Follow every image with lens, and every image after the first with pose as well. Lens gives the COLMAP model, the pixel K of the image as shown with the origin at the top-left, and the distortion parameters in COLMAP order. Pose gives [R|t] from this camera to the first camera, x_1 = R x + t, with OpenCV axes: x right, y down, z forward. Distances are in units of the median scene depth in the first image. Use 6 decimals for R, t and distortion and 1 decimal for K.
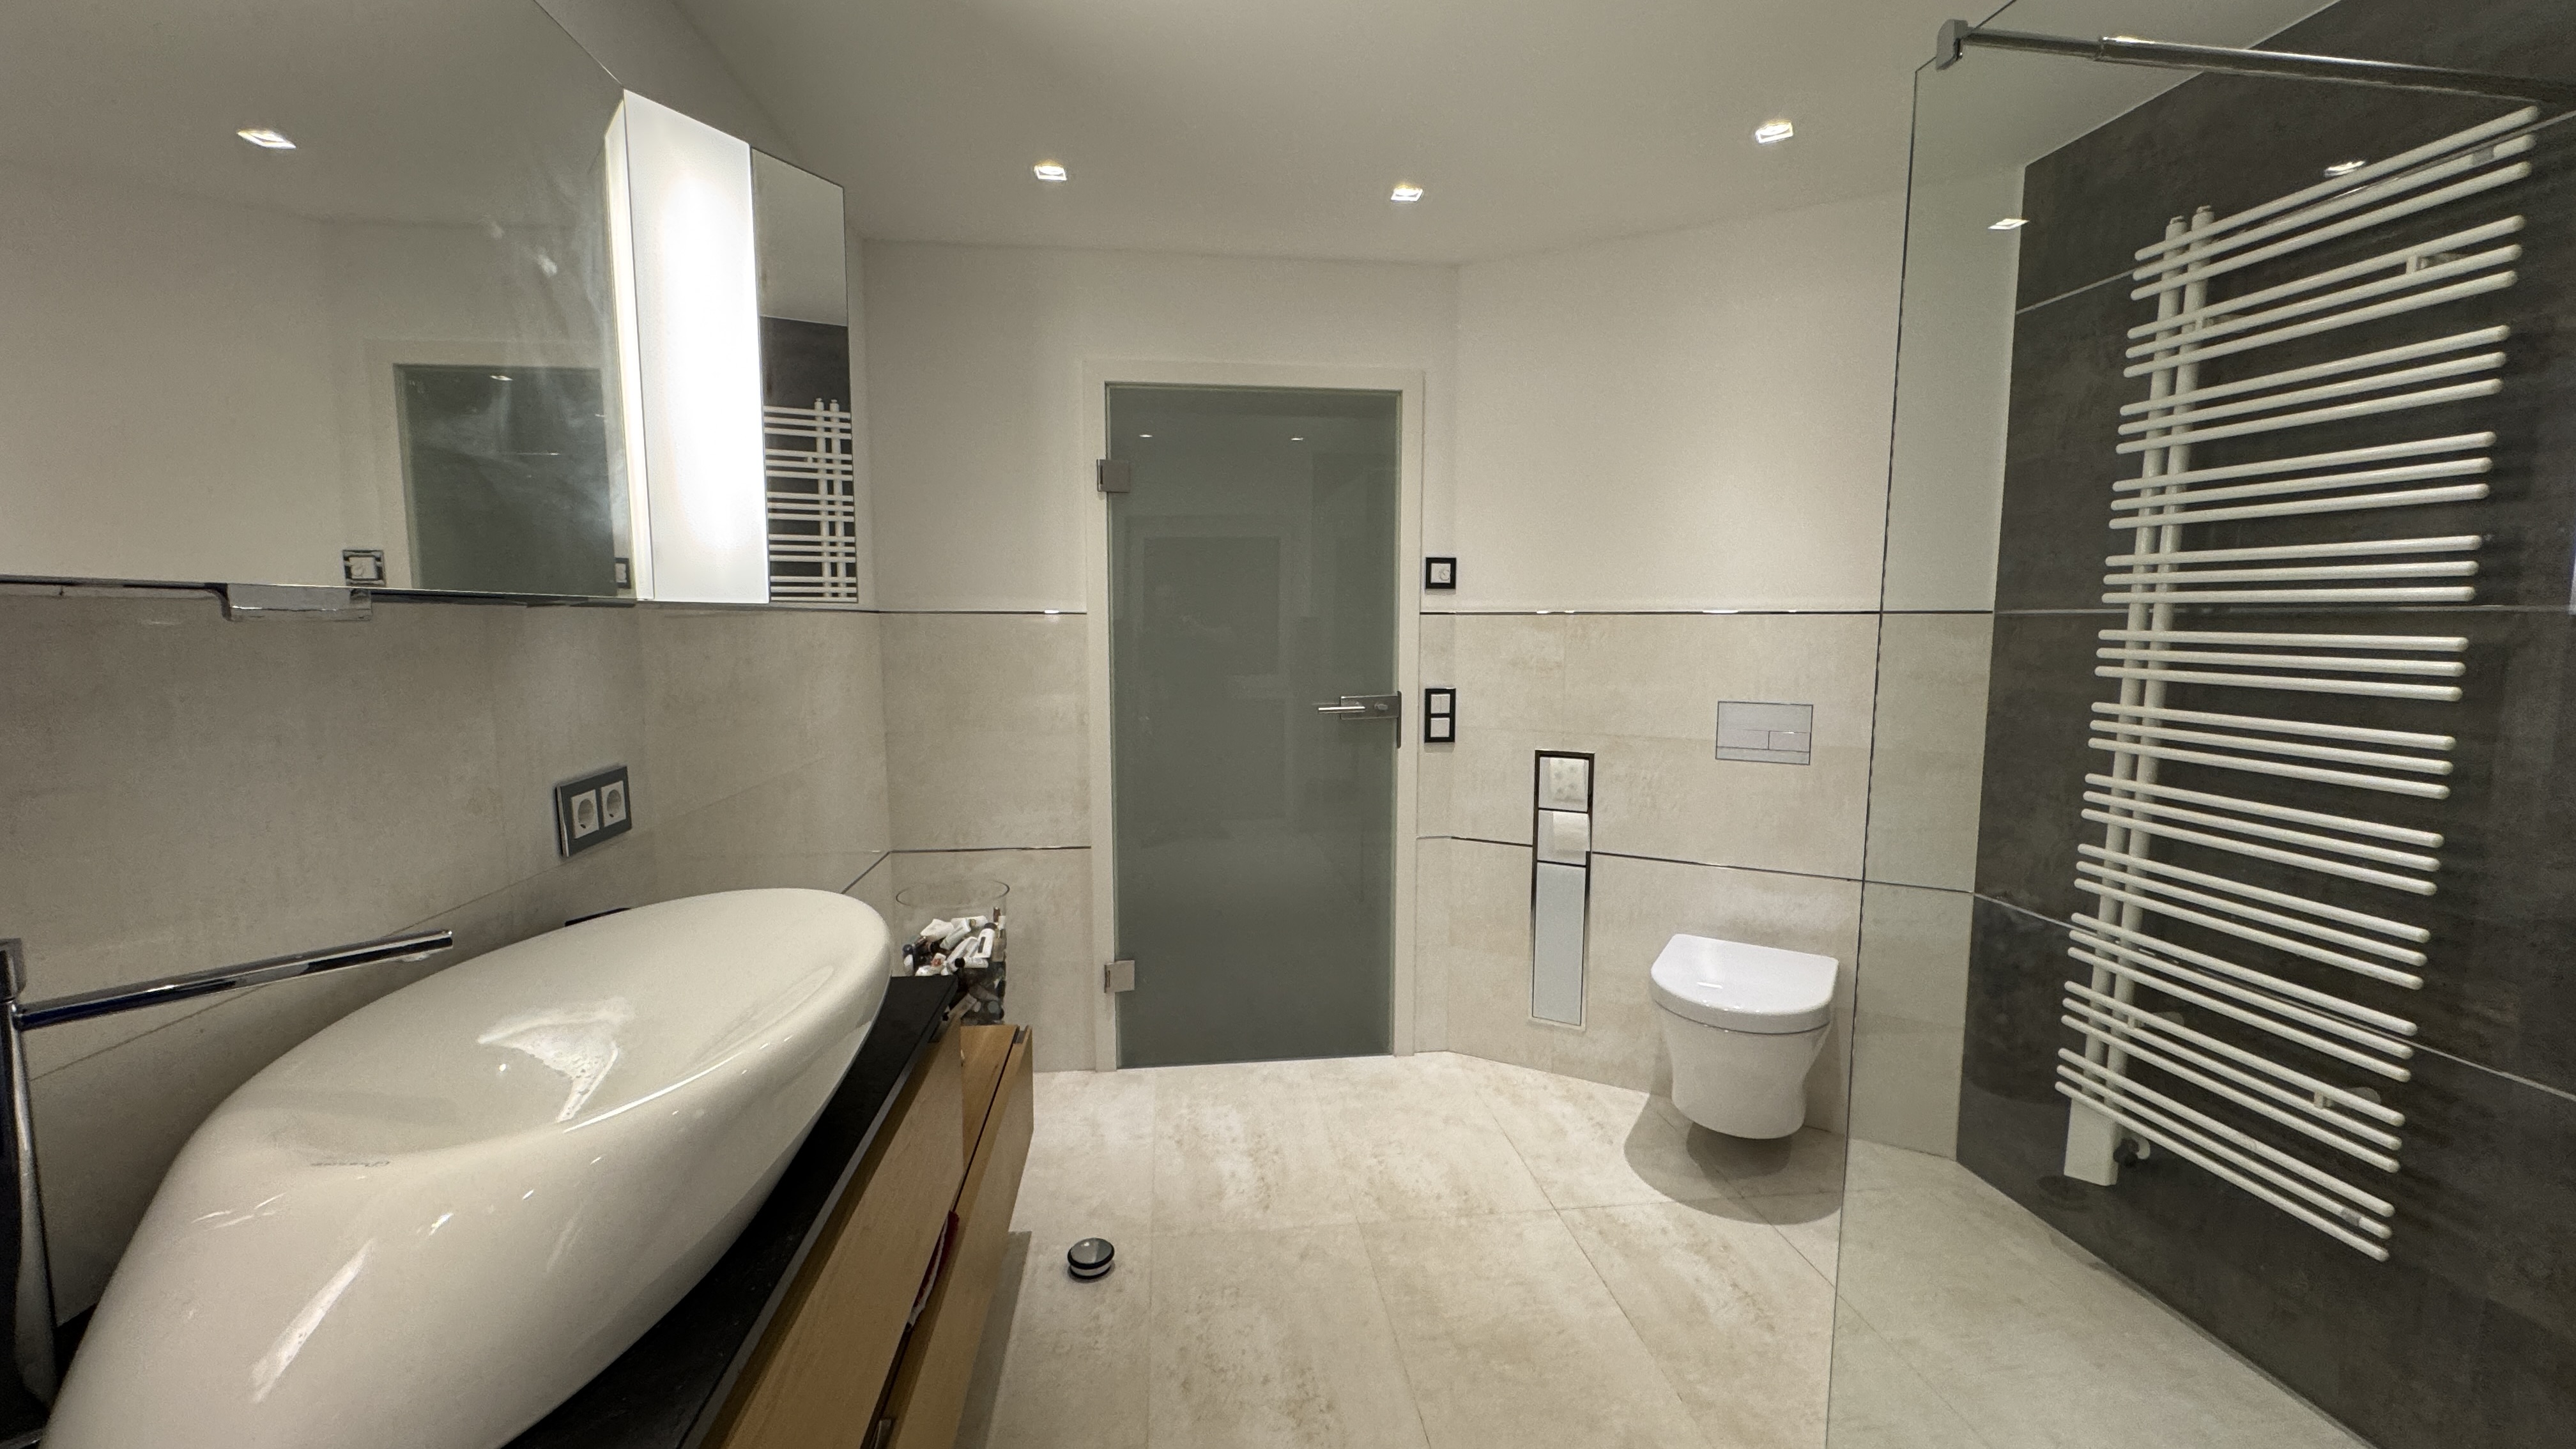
lens RADIAL K [[1023.6, 0, 1288.8], [0, 1023.6, 722.0], [0, 0, 1]] dist [0.000684, 0.000131]
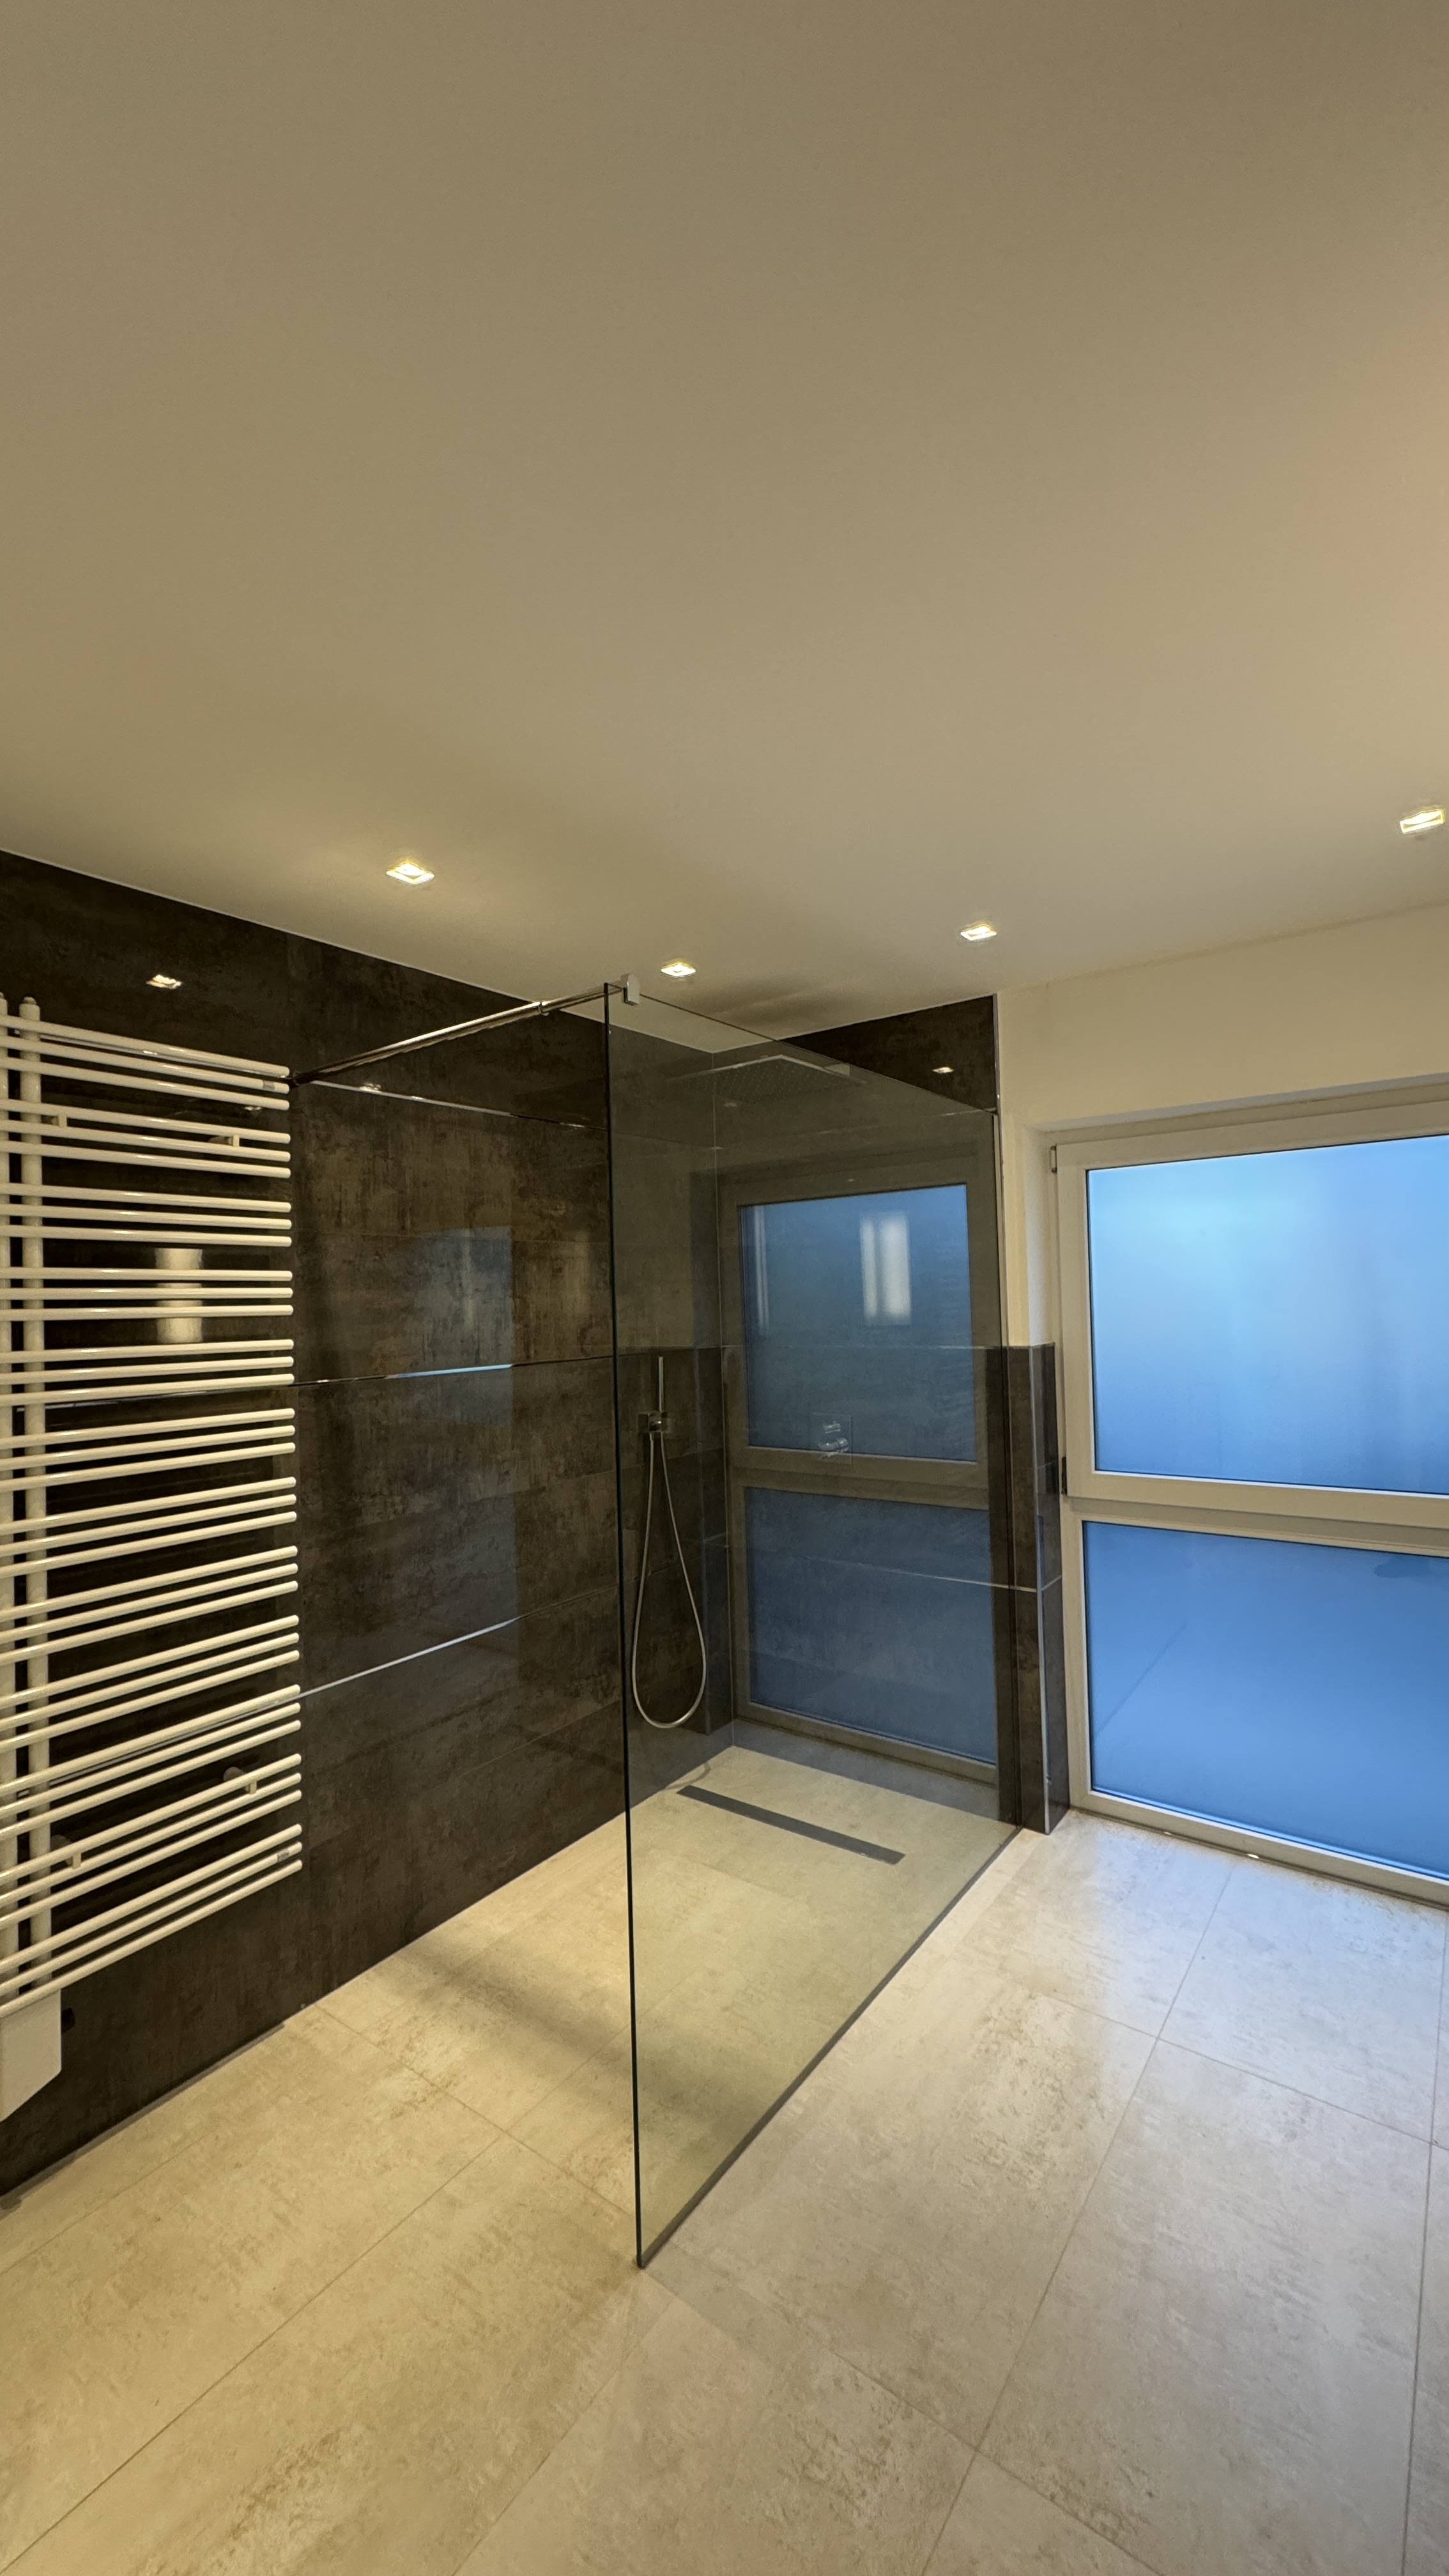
lens RADIAL K [[1023.6, 0, 718.9], [0, 1023.6, 1289.8], [0, 0, 1]] dist [0.000684, 0.000131]
pose [[-0.718164, 0.024700, 0.695435, -0.264781], [0.098421, 0.992929, 0.066372, -0.244957], [-0.688879, 0.116111, -0.715517, 1.366641]]
